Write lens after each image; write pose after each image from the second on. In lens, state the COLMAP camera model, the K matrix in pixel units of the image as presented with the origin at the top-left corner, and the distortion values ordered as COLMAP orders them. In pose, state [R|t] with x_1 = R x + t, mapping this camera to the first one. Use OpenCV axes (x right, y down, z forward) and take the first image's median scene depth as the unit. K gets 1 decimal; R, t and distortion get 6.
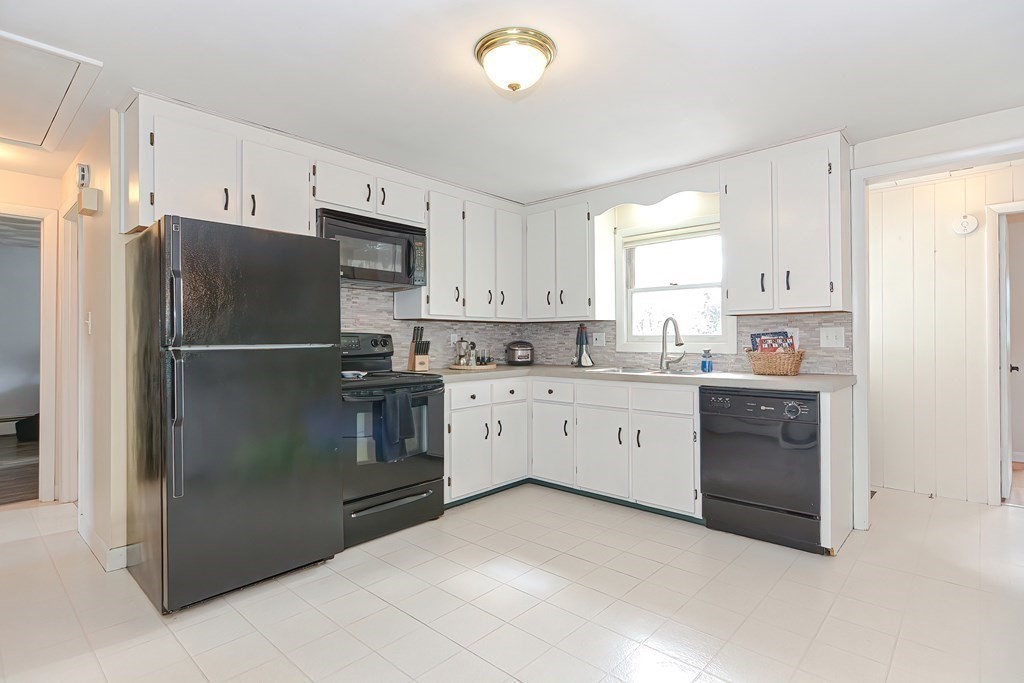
lens RADIAL K [[503.8, 0, 509.5], [0, 503.8, 336.8], [0, 0, 1]] dist [0.010515, -0.005393]
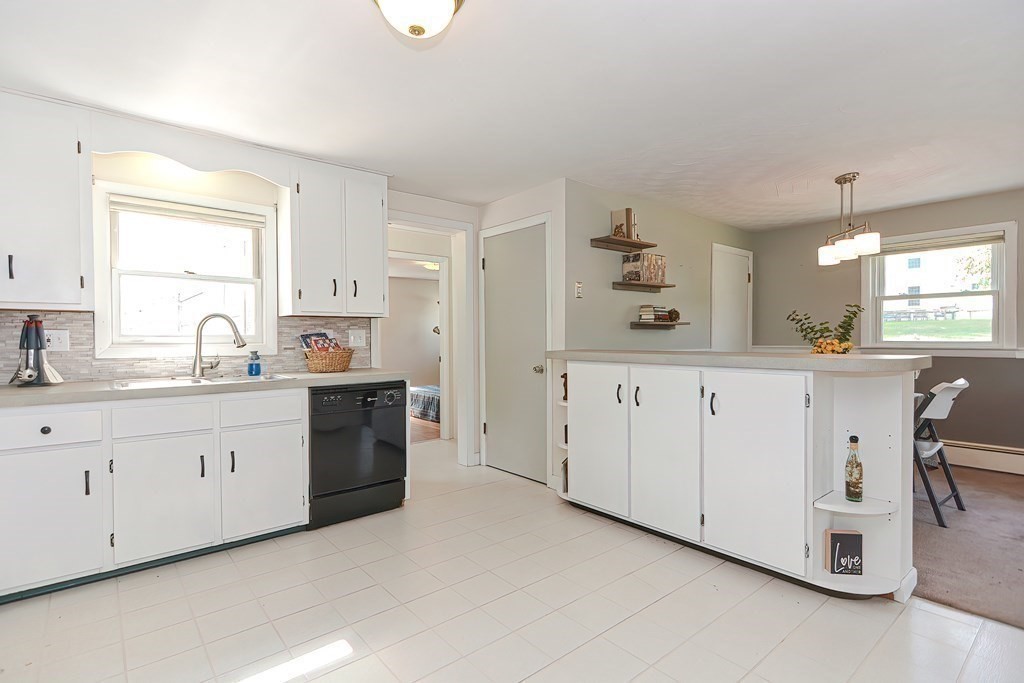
lens RADIAL K [[503.8, 0, 512.9], [0, 503.8, 345.8], [0, 0, 1]] dist [0.010515, -0.005393]
pose [[0.130292, -0.011616, 0.991408, -0.456435], [-0.001459, 0.999928, 0.011907, 0.004062], [-0.991475, -0.002997, 0.130265, 0.412854]]
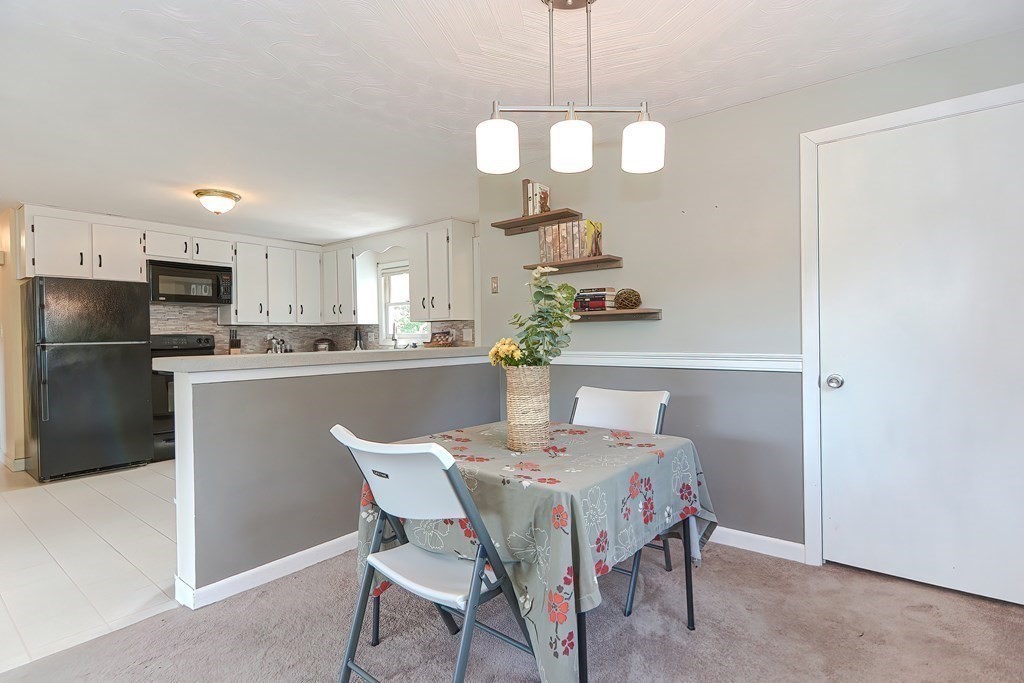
lens RADIAL K [[503.8, 0, 511.8], [0, 503.8, 339.1], [0, 0, 1]] dist [0.010515, -0.005393]
pose [[0.997589, -0.009769, 0.068705, 0.588594], [0.008918, 0.999880, 0.012676, -0.003768], [-0.068821, -0.012033, 0.997556, -0.623743]]
